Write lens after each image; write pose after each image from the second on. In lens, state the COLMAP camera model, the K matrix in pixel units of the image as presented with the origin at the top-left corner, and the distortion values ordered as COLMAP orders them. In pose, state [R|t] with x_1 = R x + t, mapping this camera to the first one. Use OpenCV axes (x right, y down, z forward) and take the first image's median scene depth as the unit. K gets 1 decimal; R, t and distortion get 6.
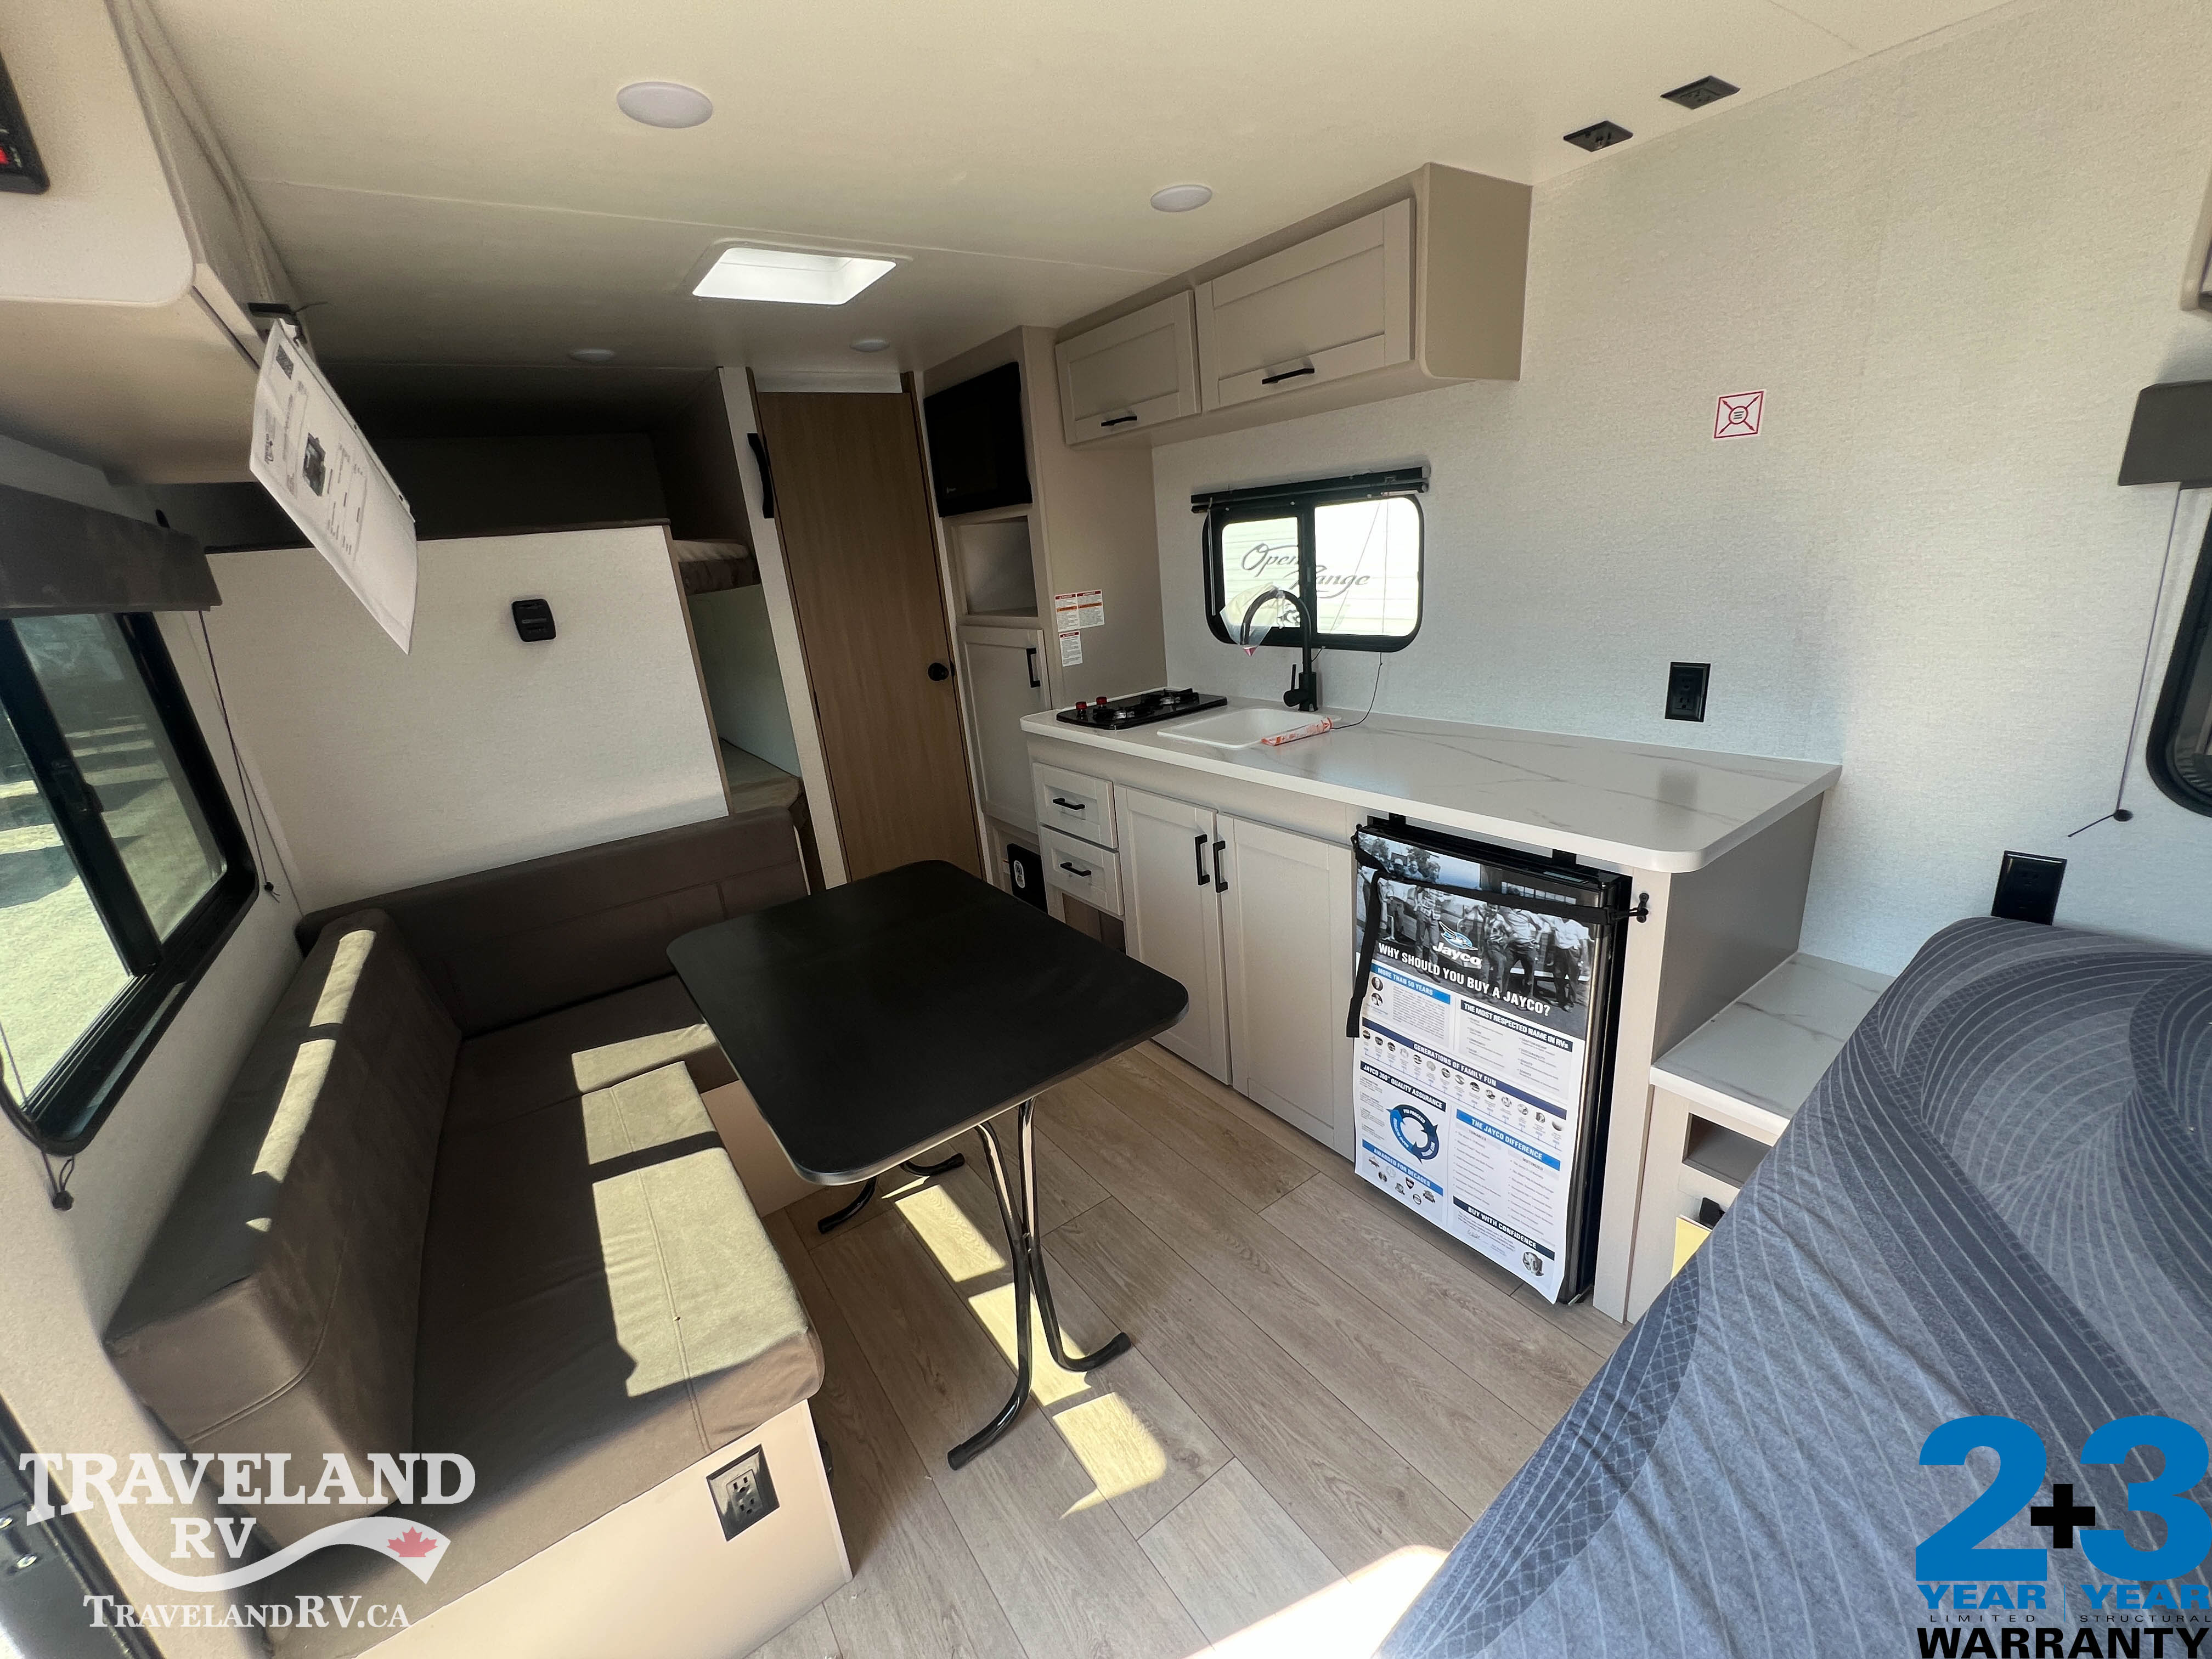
lens RADIAL K [[889.6, 0, 1099.8], [0, 889.6, 831.0], [0, 0, 1]] dist [-0.006041, 0.002165]
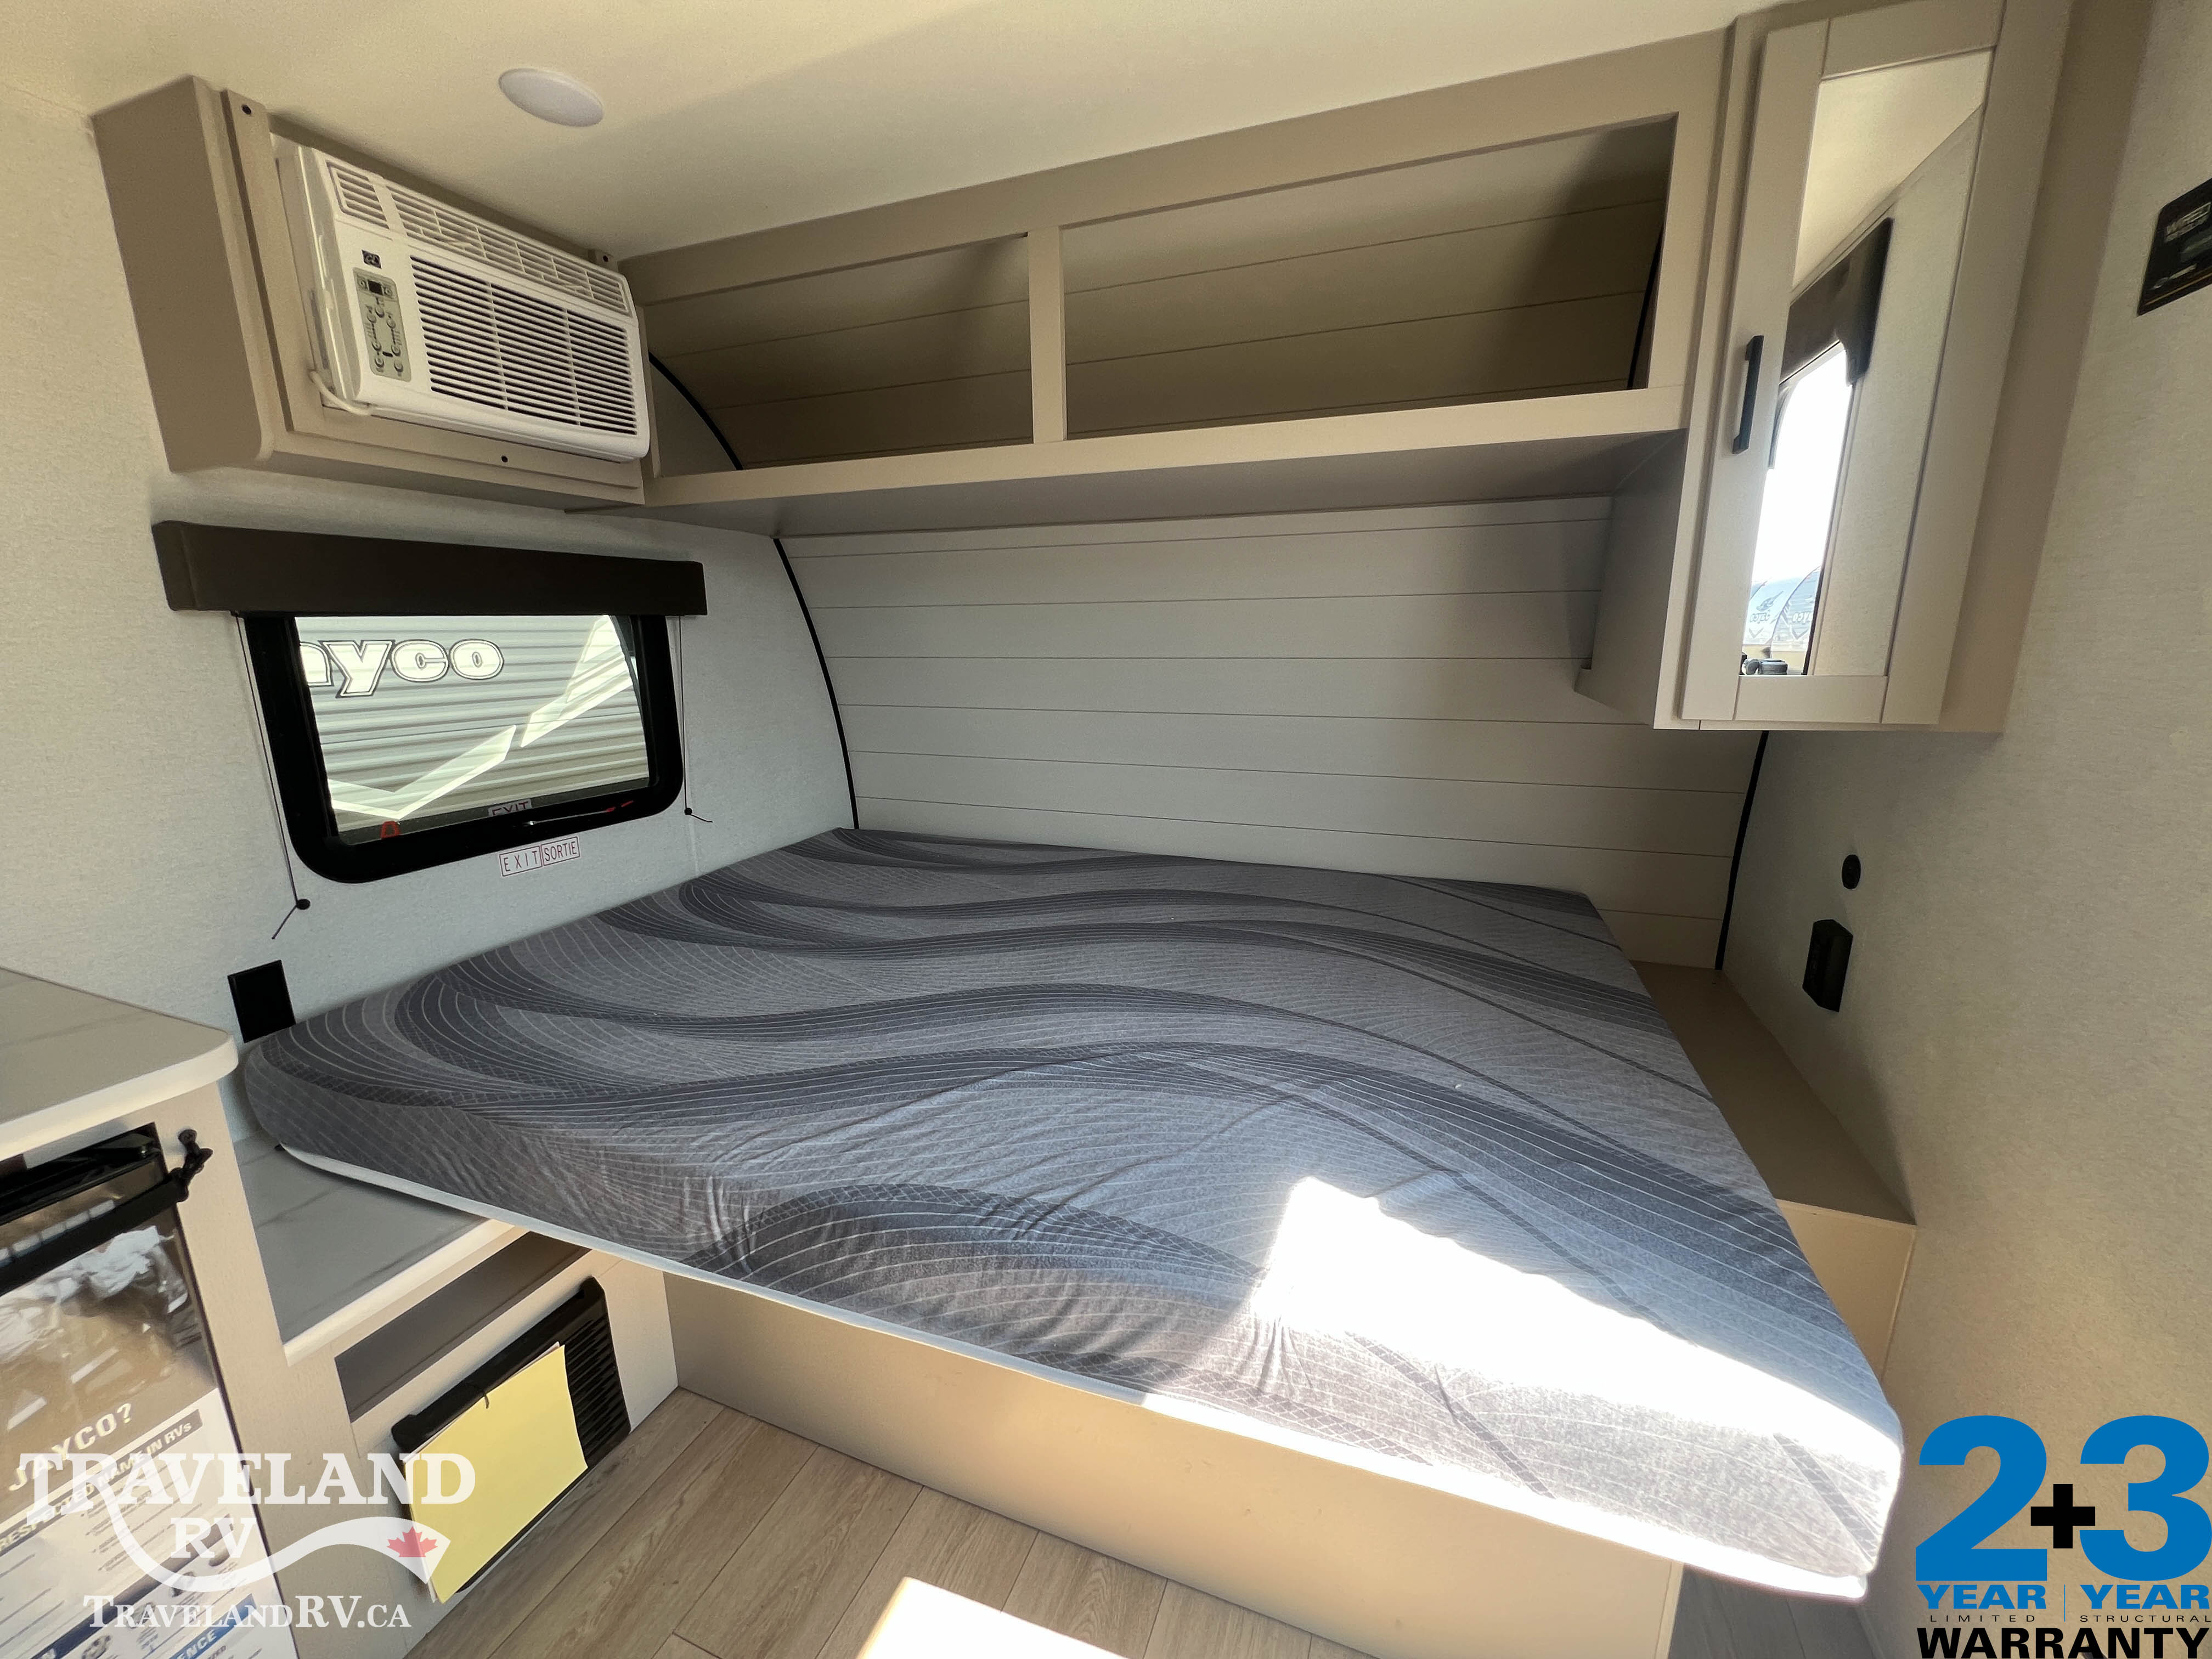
lens RADIAL K [[889.6, 0, 1112.1], [0, 889.6, 826.0], [0, 0, 1]] dist [-0.006041, 0.002165]
pose [[-0.547267, -0.088547, 0.832261, -0.252163], [0.316703, 0.898539, 0.303852, -0.097071], [-0.774724, 0.429868, -0.463698, 0.548628]]
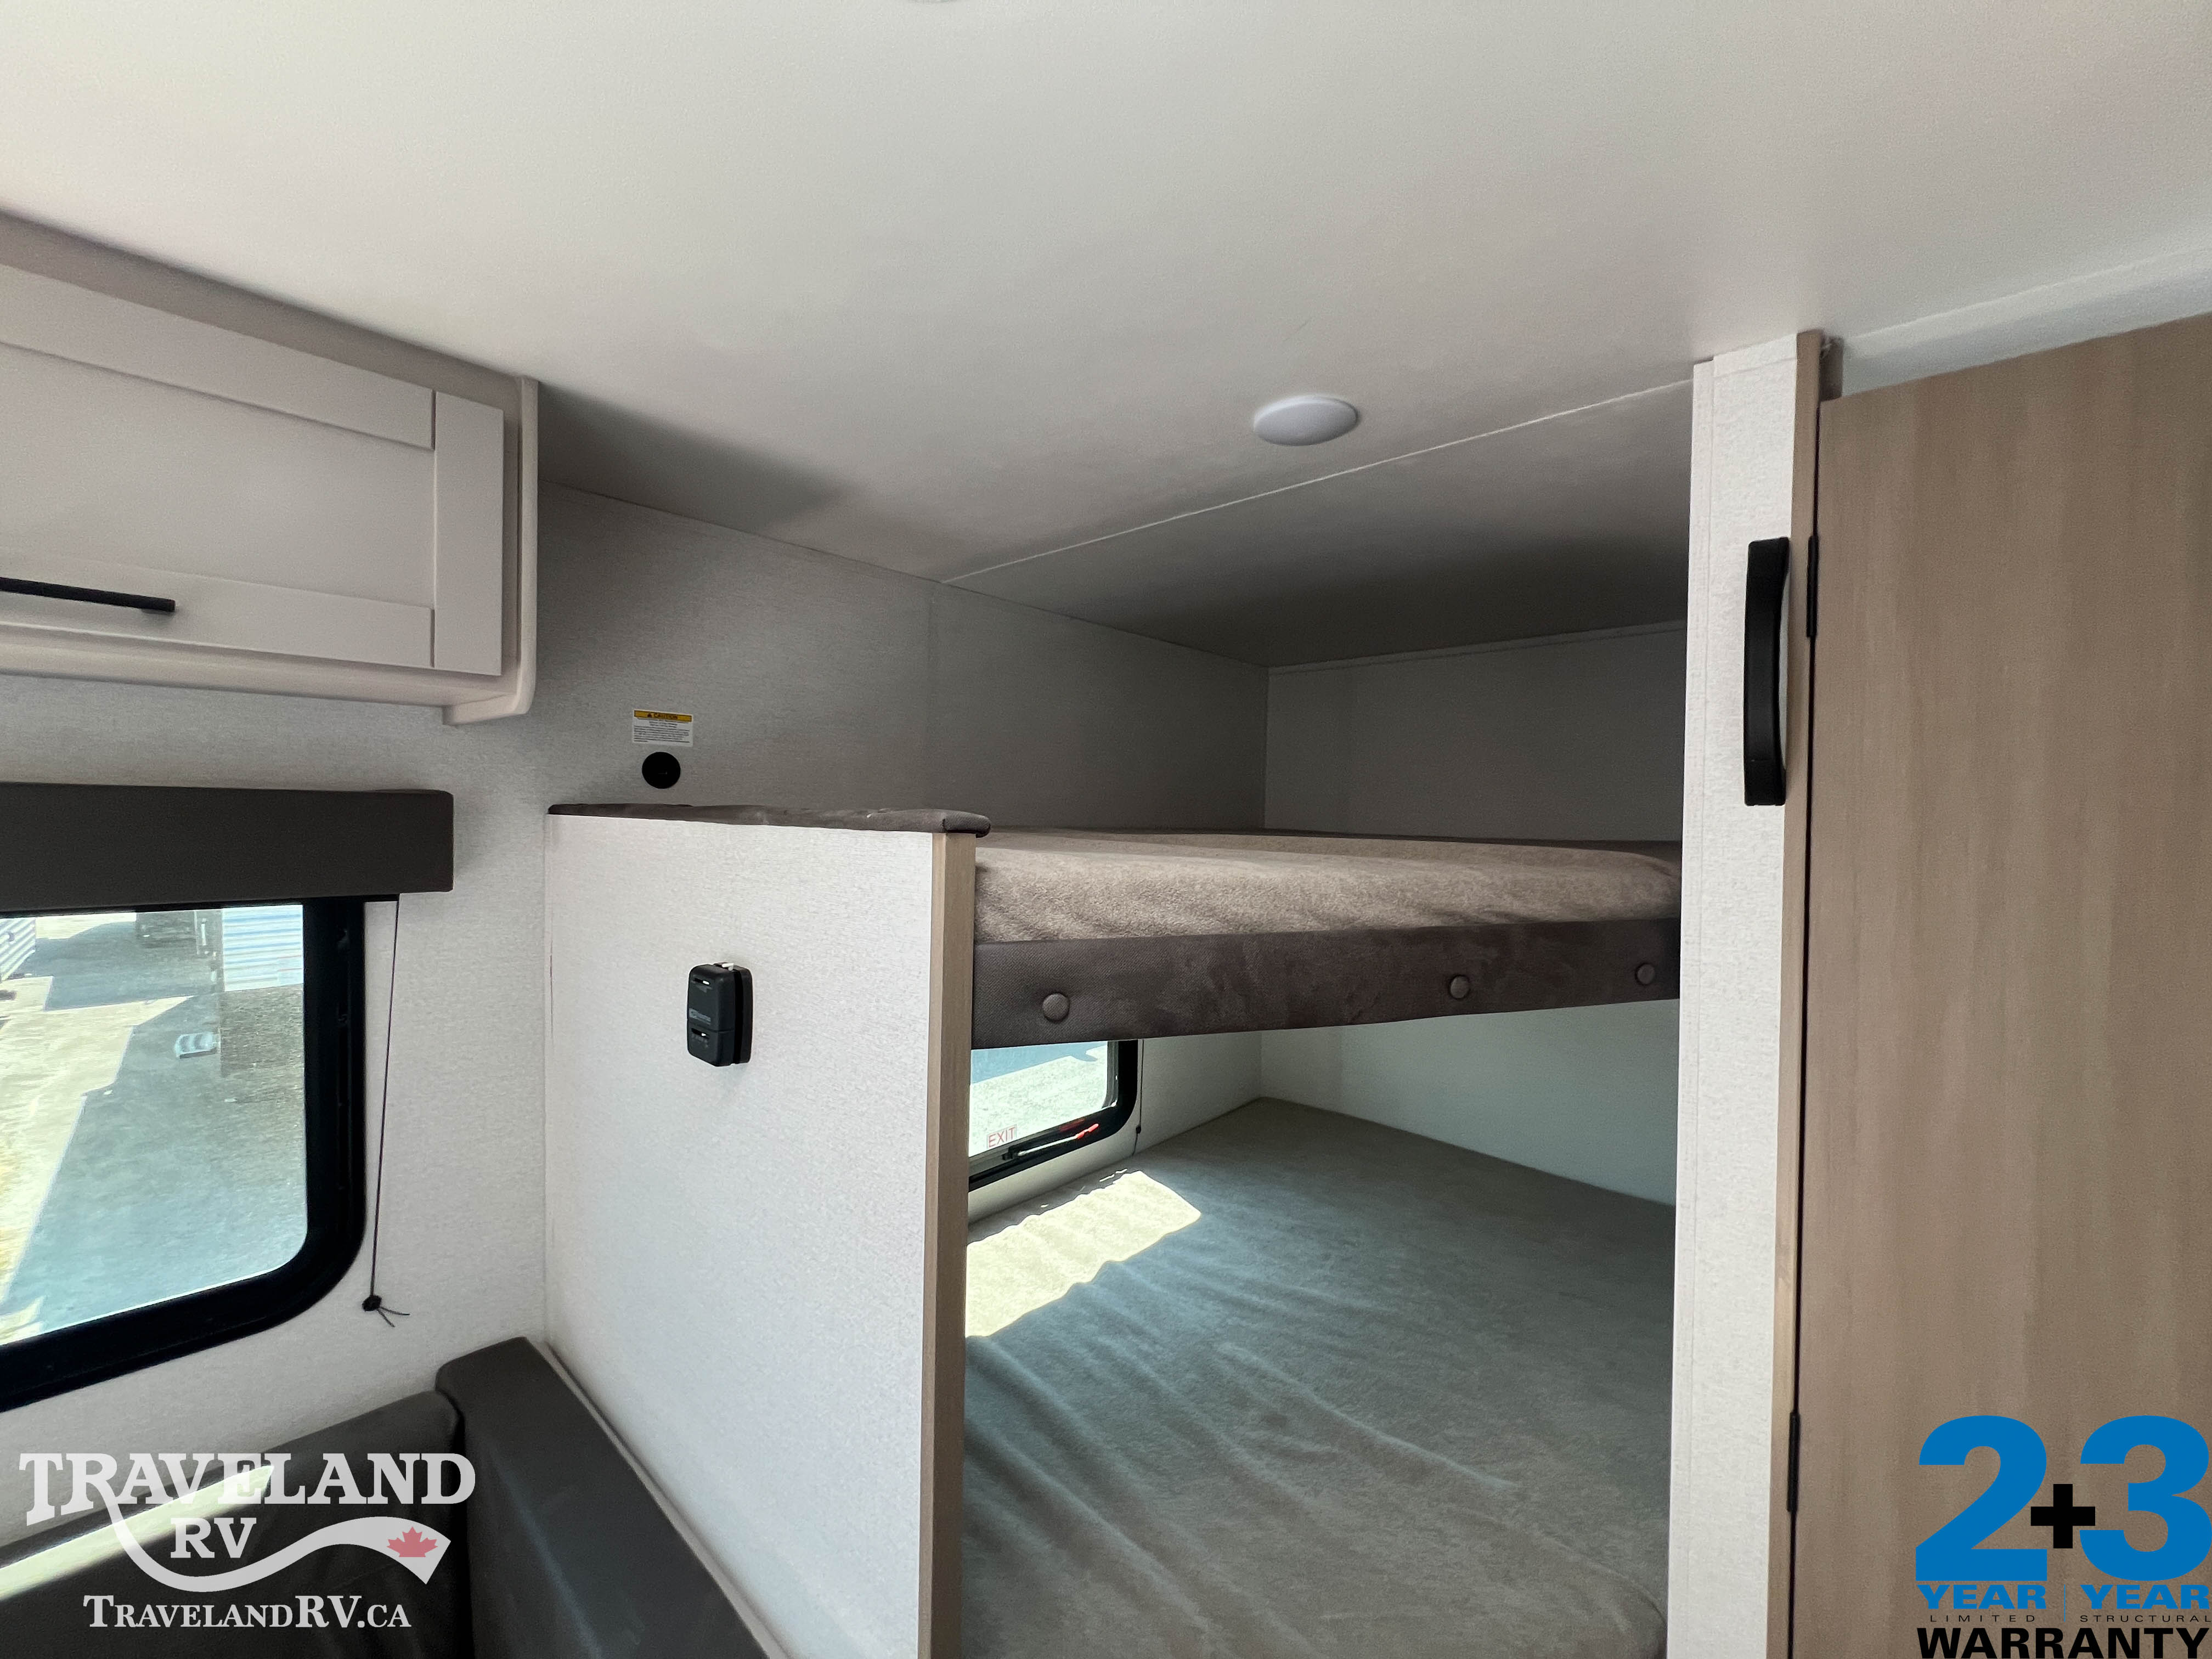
lens RADIAL K [[889.6, 0, 1107.4], [0, 889.6, 828.1], [0, 0, 1]] dist [-0.006041, 0.002165]
pose [[0.220586, 0.112744, -0.968829, -0.232704], [-0.337640, 0.940711, 0.032597, -0.482428], [0.915063, 0.319925, 0.245575, 1.255403]]
